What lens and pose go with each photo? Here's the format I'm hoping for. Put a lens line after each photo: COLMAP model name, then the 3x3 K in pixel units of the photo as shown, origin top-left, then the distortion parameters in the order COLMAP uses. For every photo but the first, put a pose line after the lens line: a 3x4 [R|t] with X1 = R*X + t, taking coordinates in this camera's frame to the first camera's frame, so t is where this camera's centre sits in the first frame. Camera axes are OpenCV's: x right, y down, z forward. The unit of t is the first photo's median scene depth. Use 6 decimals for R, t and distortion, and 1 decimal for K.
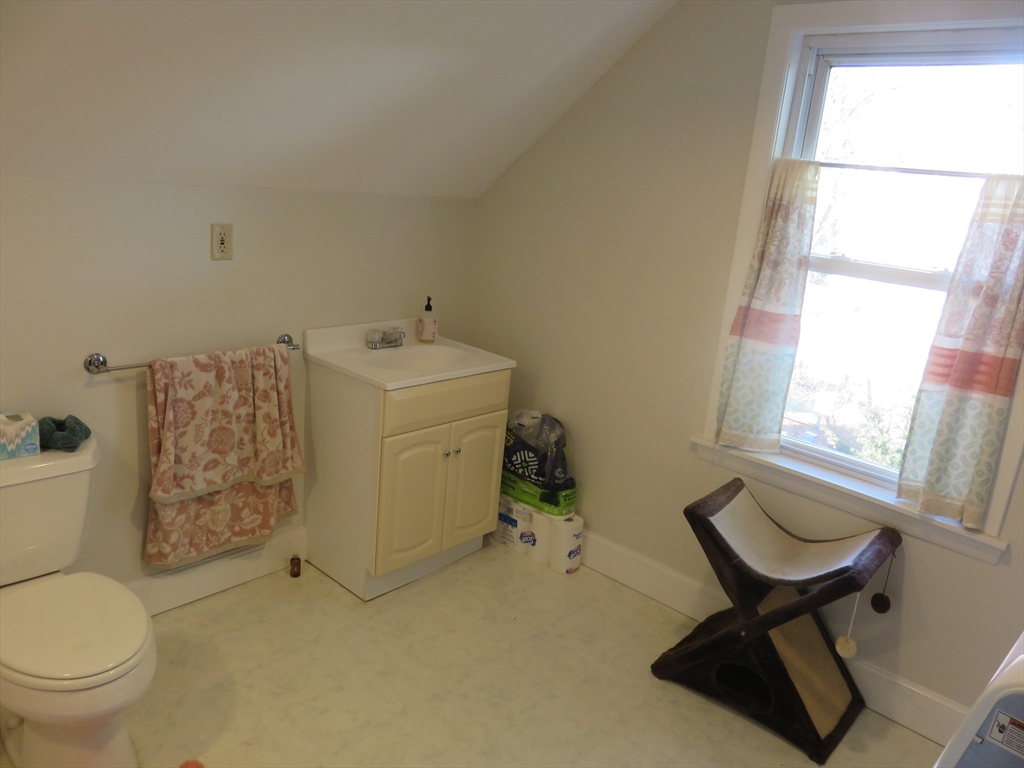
lens RADIAL K [[775.0, 0, 511.4], [0, 775.0, 384.6], [0, 0, 1]] dist [-0.007136, 0.010709]
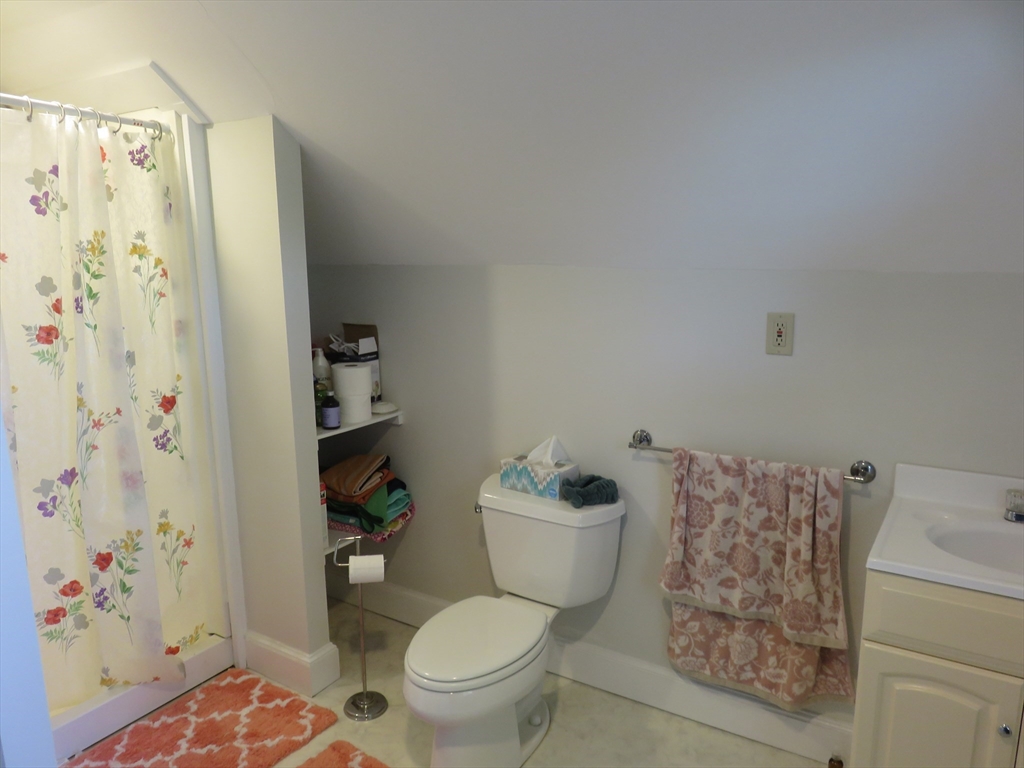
lens RADIAL K [[775.0, 0, 511.5], [0, 775.0, 383.3], [0, 0, 1]] dist [-0.007136, 0.010709]
pose [[0.172074, 0.105759, -0.979390, 0.417571], [-0.237295, 0.969393, 0.062988, -0.115418], [0.956076, 0.221566, 0.191904, 0.566635]]
